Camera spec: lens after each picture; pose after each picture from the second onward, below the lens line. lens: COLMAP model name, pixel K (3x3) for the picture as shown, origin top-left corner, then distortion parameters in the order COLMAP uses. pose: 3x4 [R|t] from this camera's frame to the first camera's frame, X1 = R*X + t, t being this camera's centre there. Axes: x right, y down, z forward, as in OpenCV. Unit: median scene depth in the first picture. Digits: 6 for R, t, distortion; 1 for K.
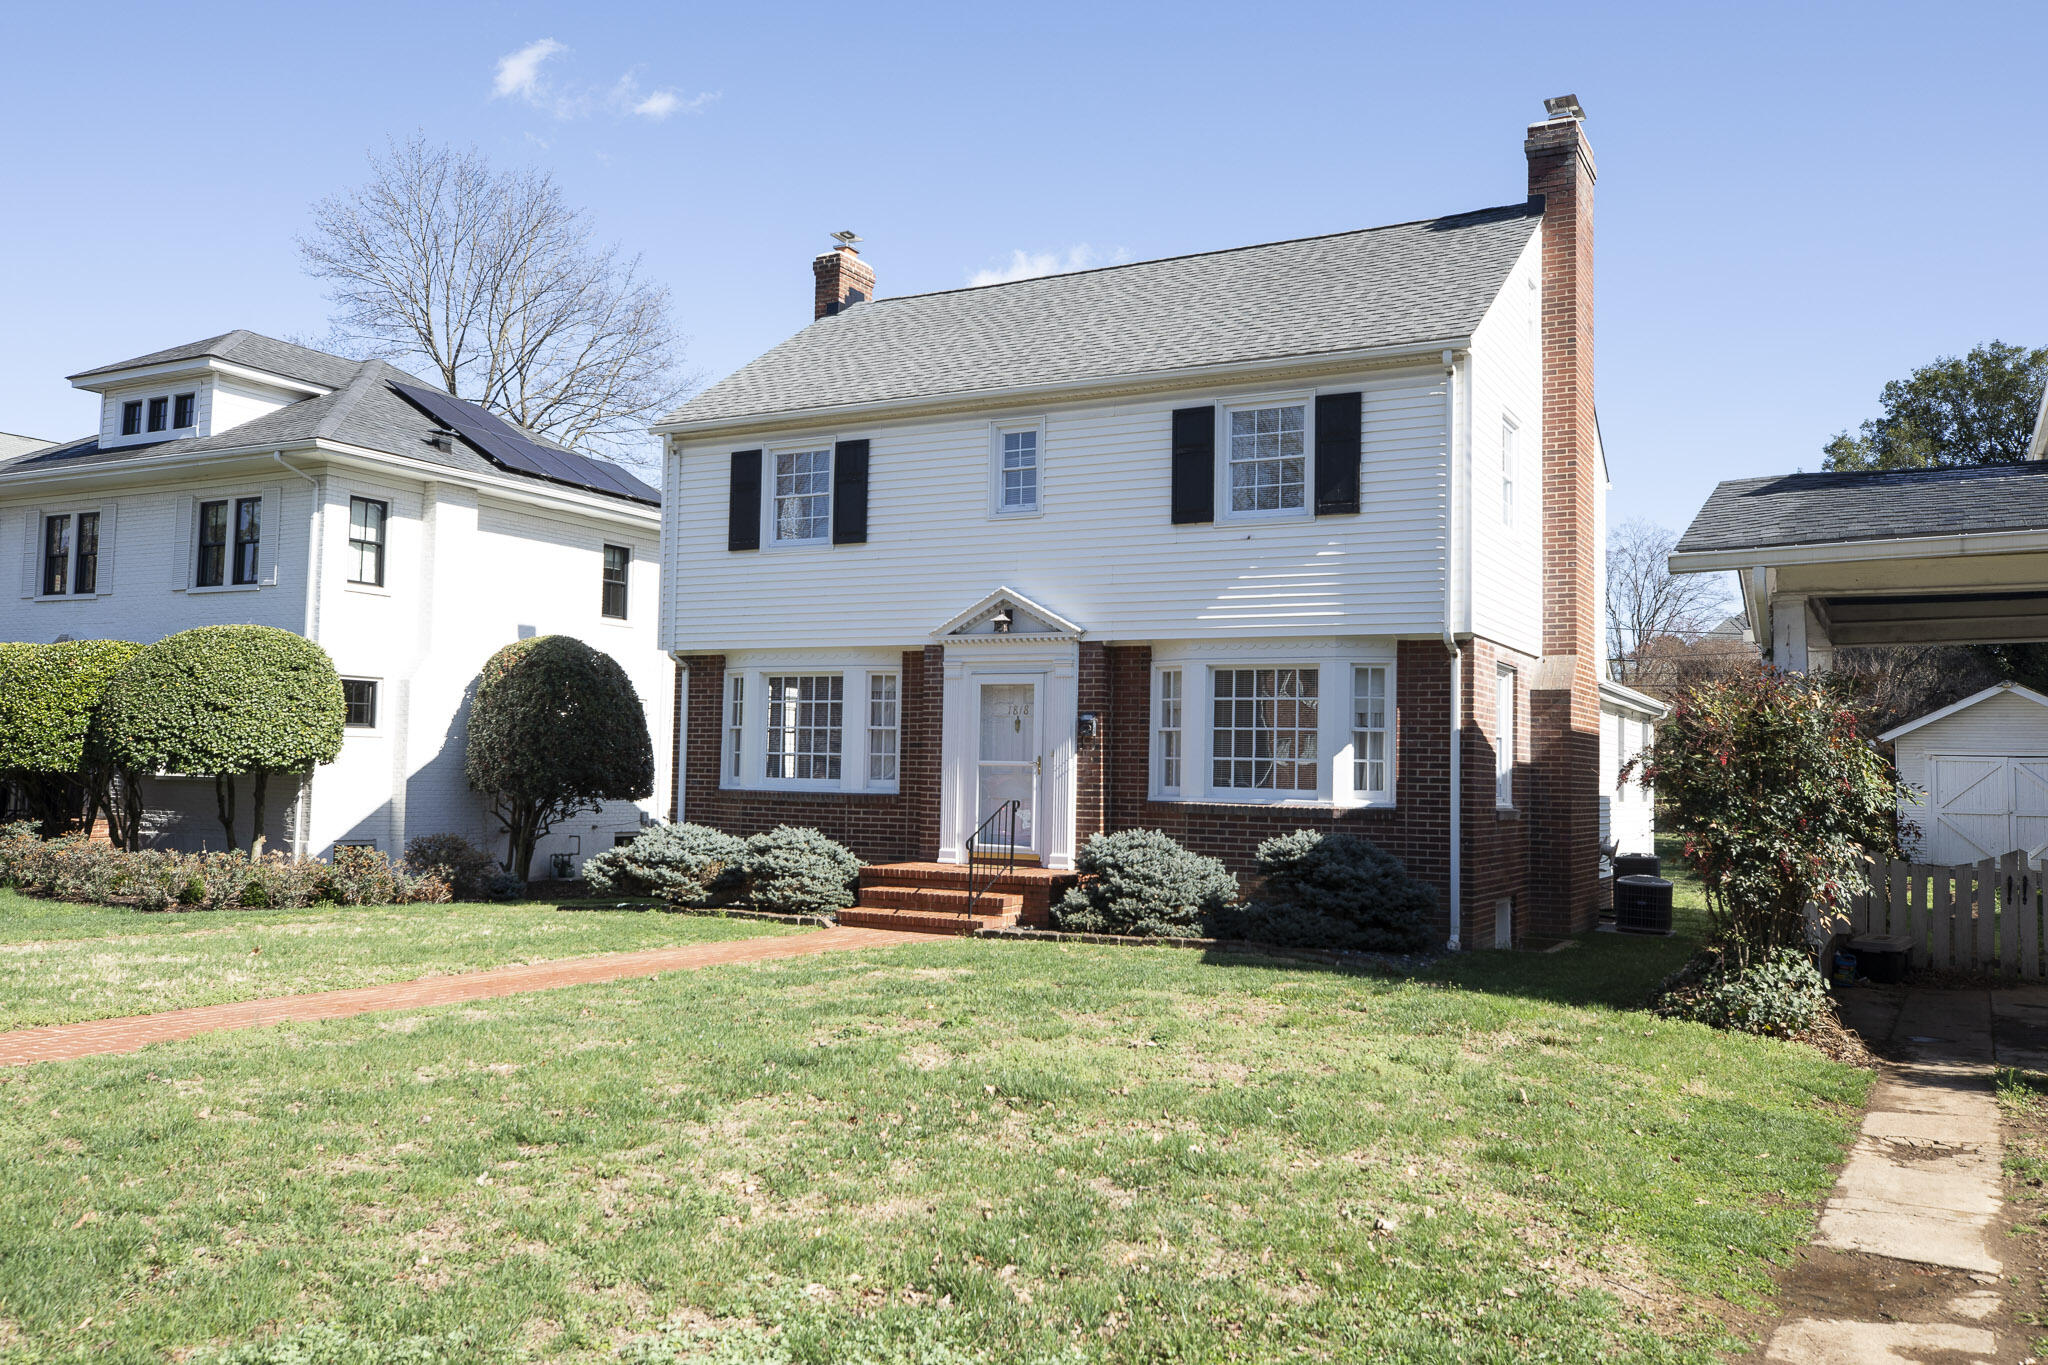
lens RADIAL K [[1622.3, 0, 1025.0], [0, 1622.3, 681.1], [0, 0, 1]] dist [0.017783, 0.010706]
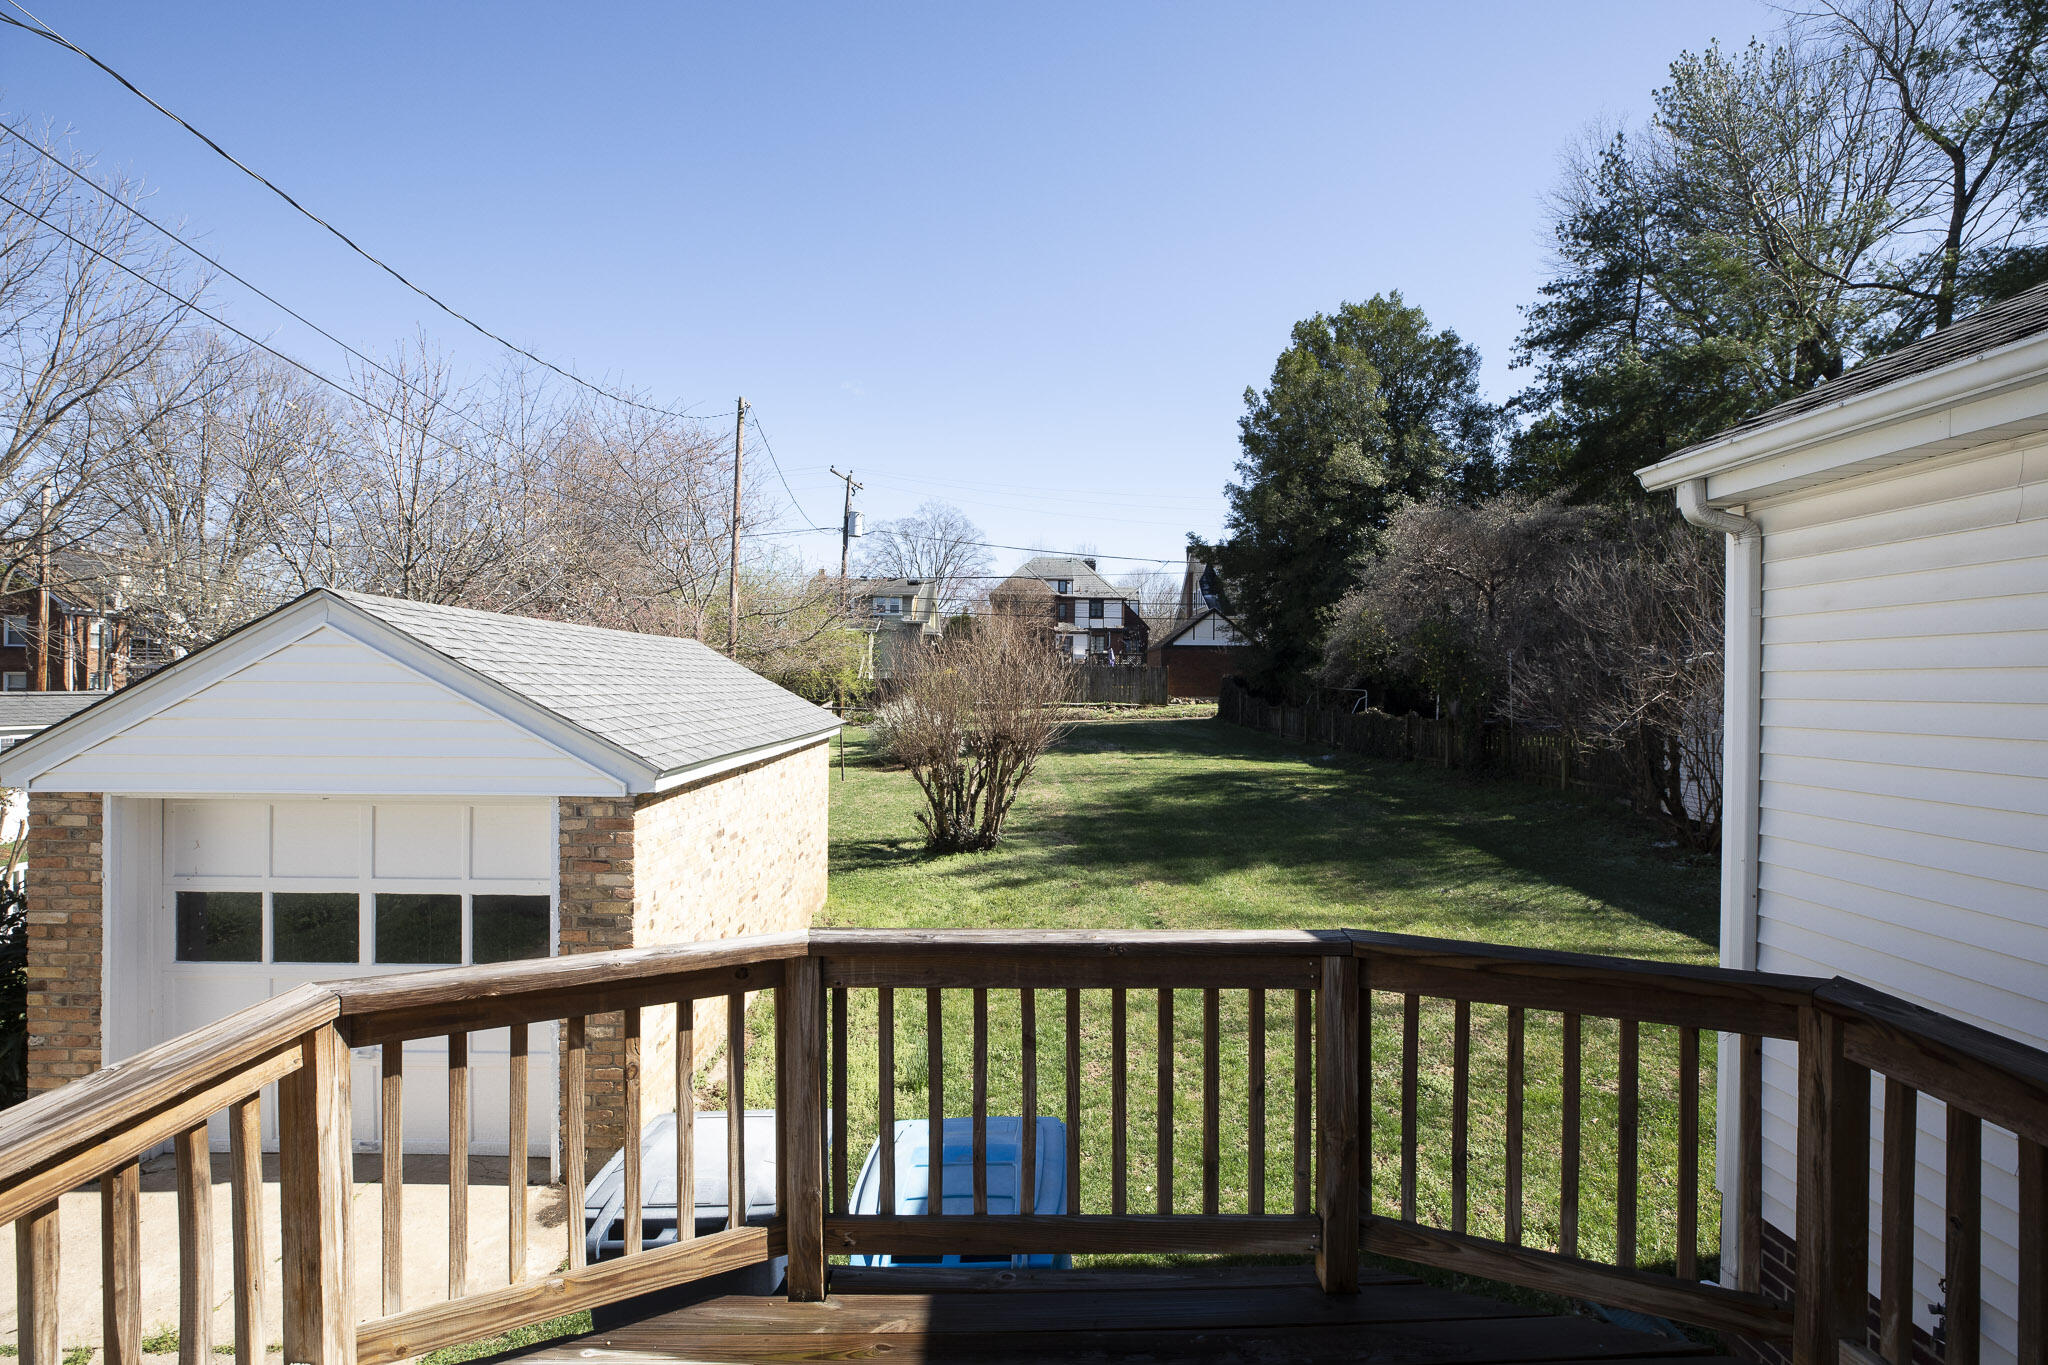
lens RADIAL K [[935.2, 0, 1036.7], [0, 935.2, 682.4], [0, 0, 1]] dist [-0.039052, 0.007517]
pose [[0.859855, -0.013174, 0.510368, 0.185886], [-0.021094, 0.997897, 0.061298, 0.065219], [-0.510102, -0.063473, 0.857768, 1.599486]]
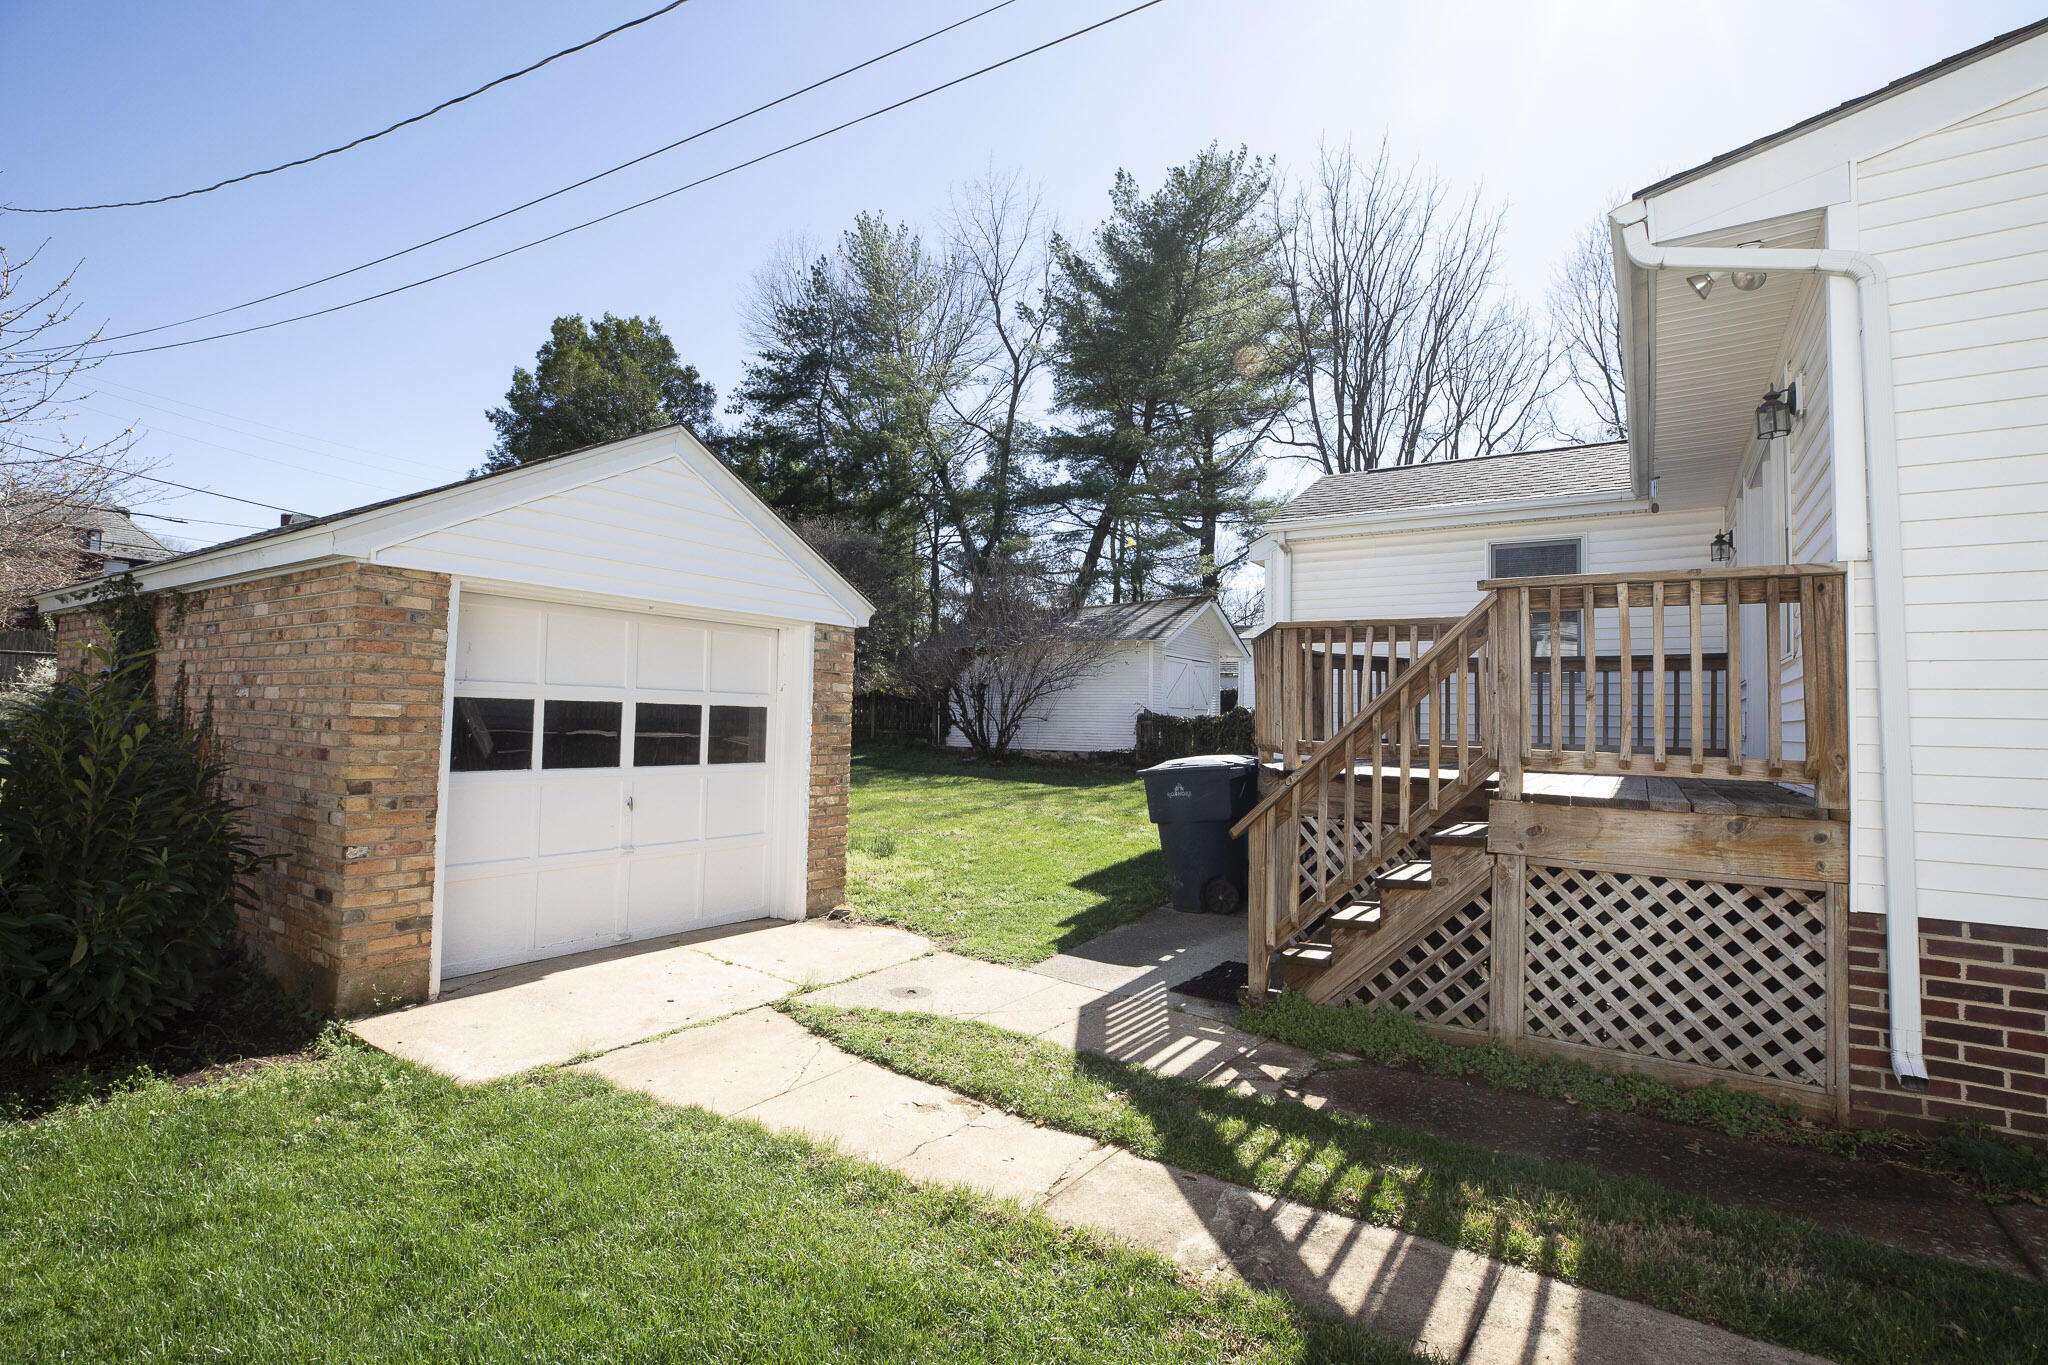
lens RADIAL K [[935.2, 0, 1018.9], [0, 935.2, 674.1], [0, 0, 1]] dist [-0.039052, 0.007517]
pose [[0.100163, 0.029856, 0.994523, -0.160461], [-0.083134, 0.996306, -0.021536, 0.140984], [-0.991492, -0.080521, 0.102275, 1.787925]]
